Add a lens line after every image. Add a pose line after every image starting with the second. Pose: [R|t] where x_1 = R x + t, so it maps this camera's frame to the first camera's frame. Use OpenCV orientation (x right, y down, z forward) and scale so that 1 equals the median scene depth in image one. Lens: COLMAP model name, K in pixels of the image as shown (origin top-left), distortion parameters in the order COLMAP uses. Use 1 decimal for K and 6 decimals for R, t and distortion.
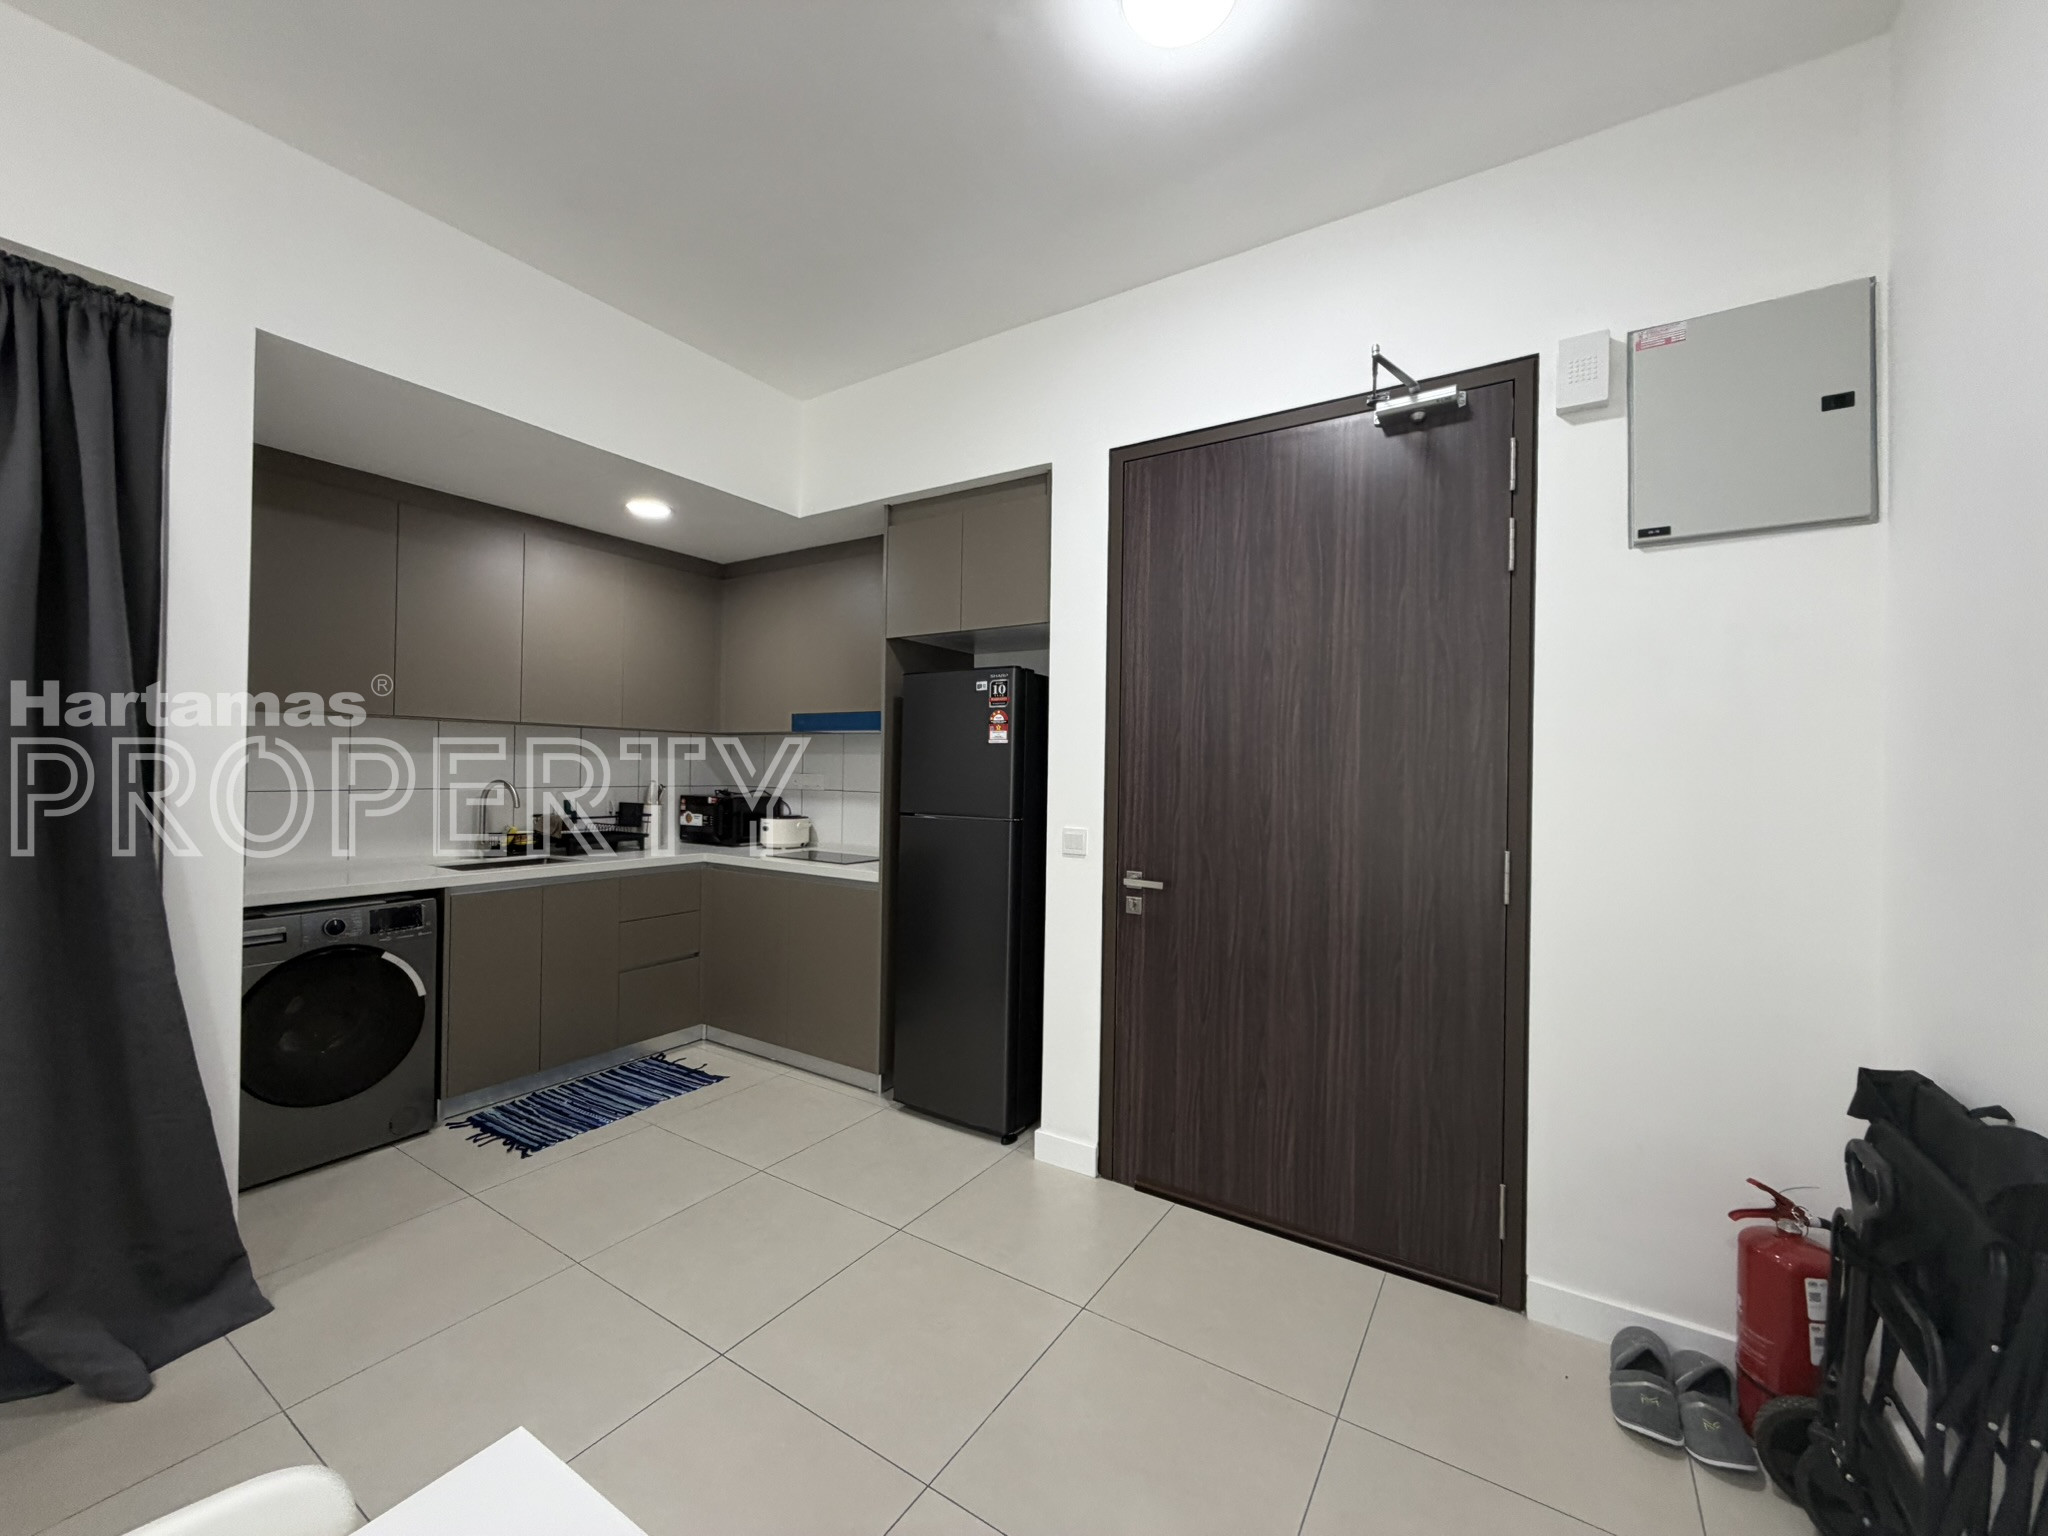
lens RADIAL K [[821.4, 0, 1022.0], [0, 821.4, 763.9], [0, 0, 1]] dist [0.000542, -0.000071]
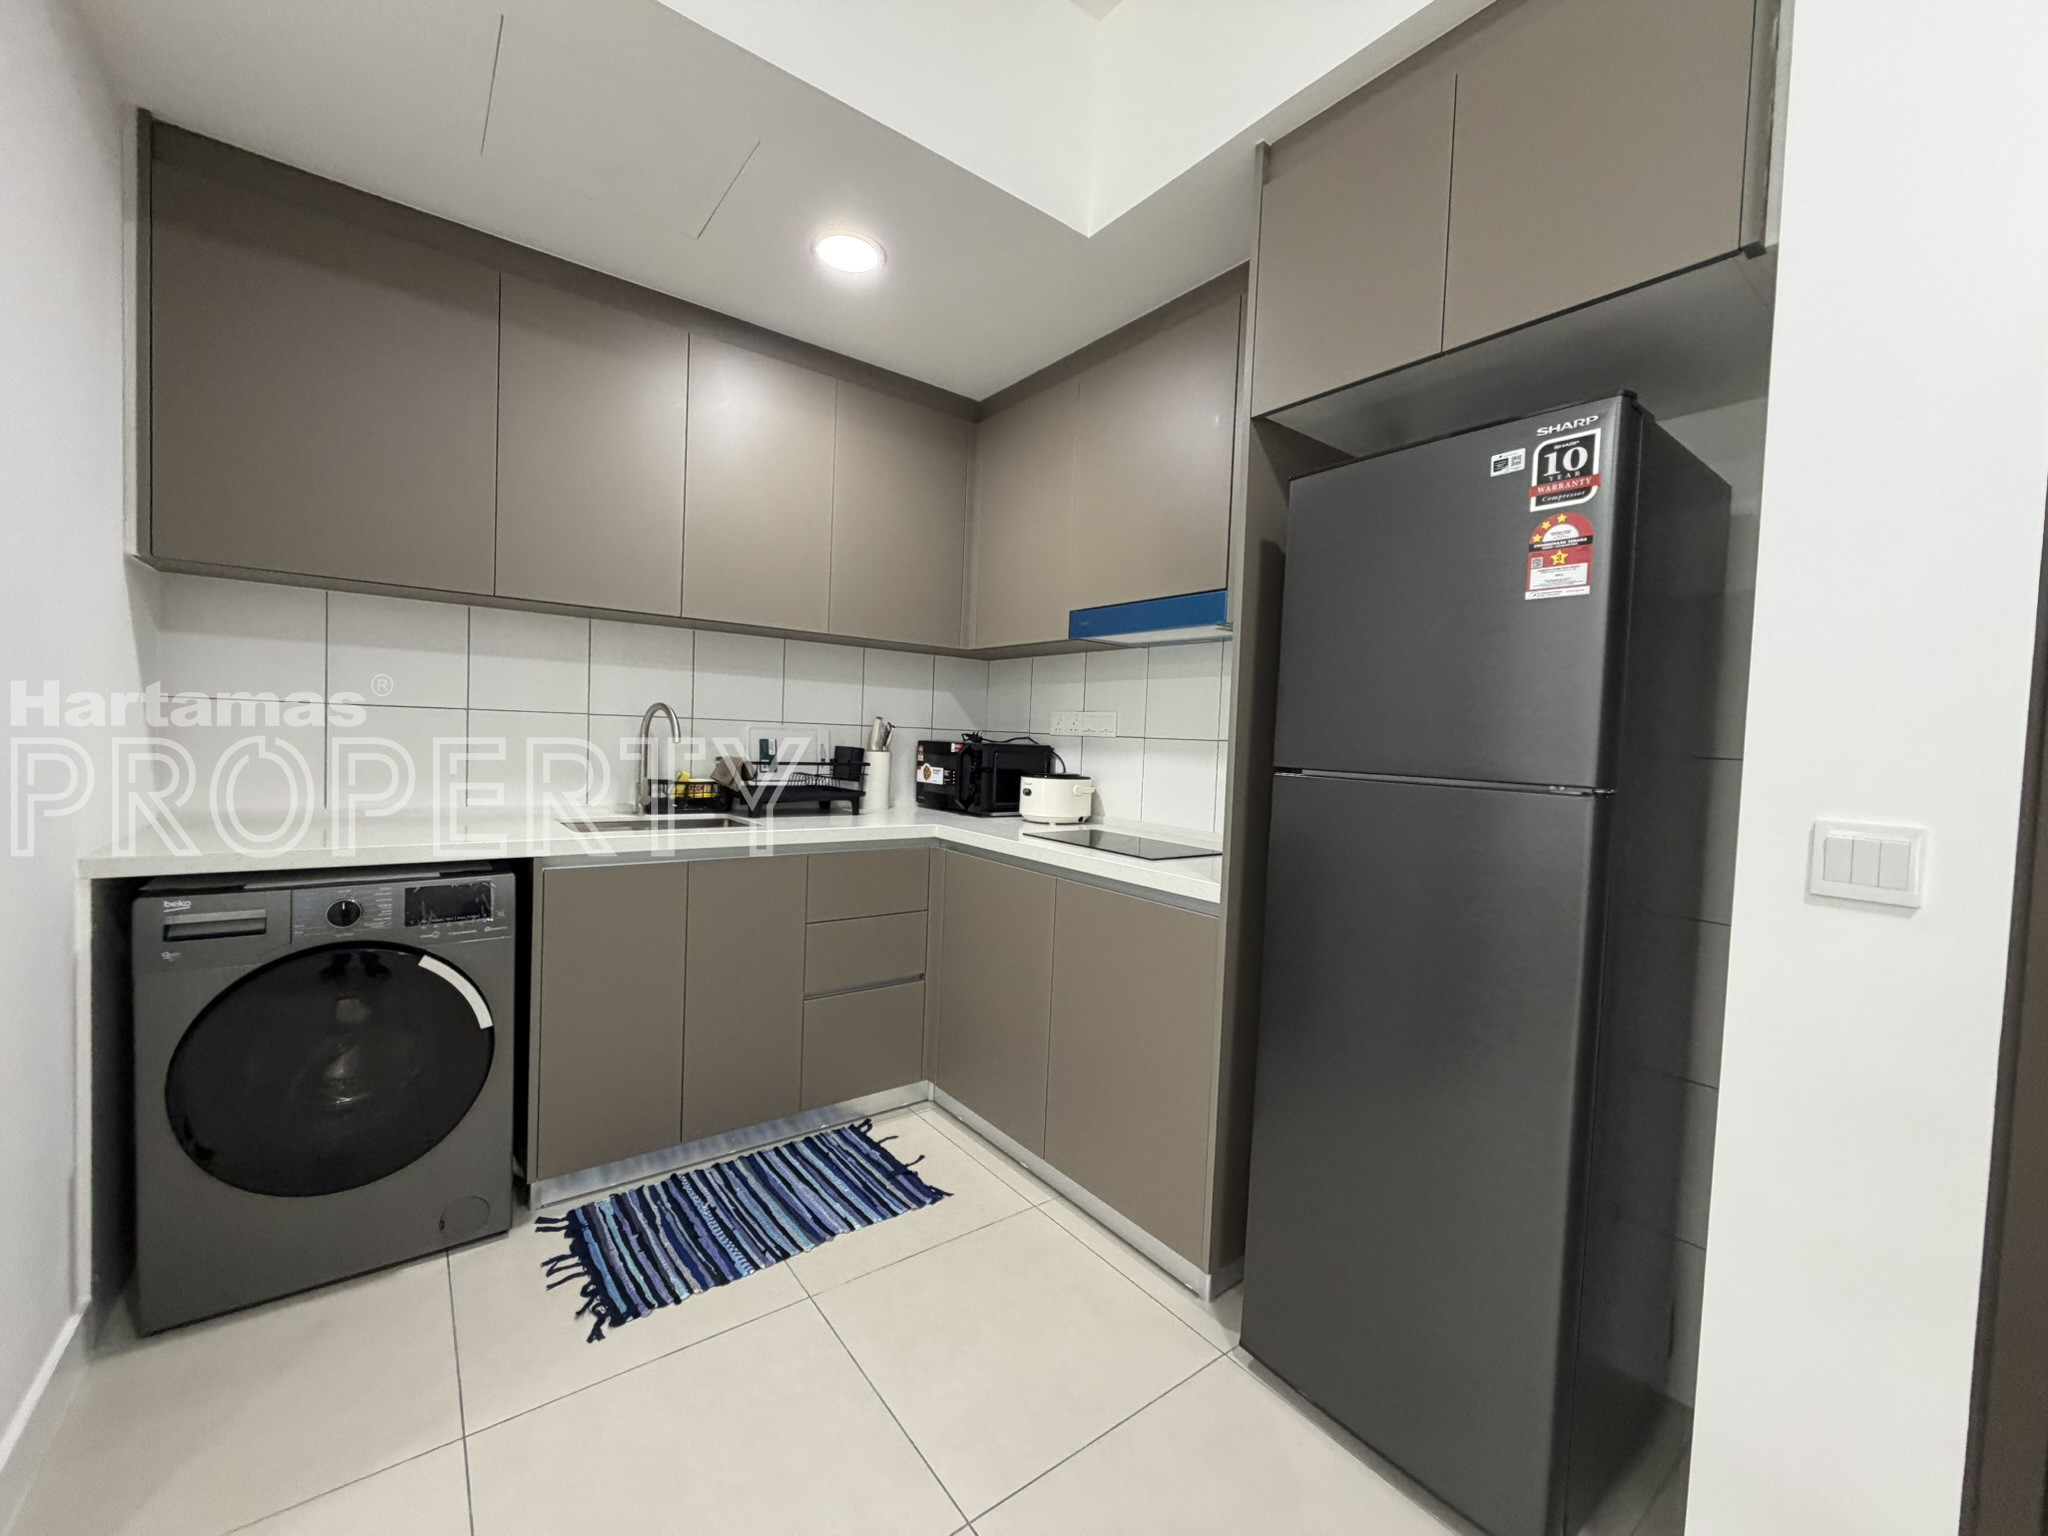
lens RADIAL K [[821.4, 0, 1022.0], [0, 821.4, 763.9], [0, 0, 1]] dist [0.000542, -0.000071]
pose [[0.941652, 0.034194, -0.334848, -0.115446], [-0.024170, 0.999128, 0.034059, 0.040477], [0.335720, -0.023979, 0.941656, 0.454451]]
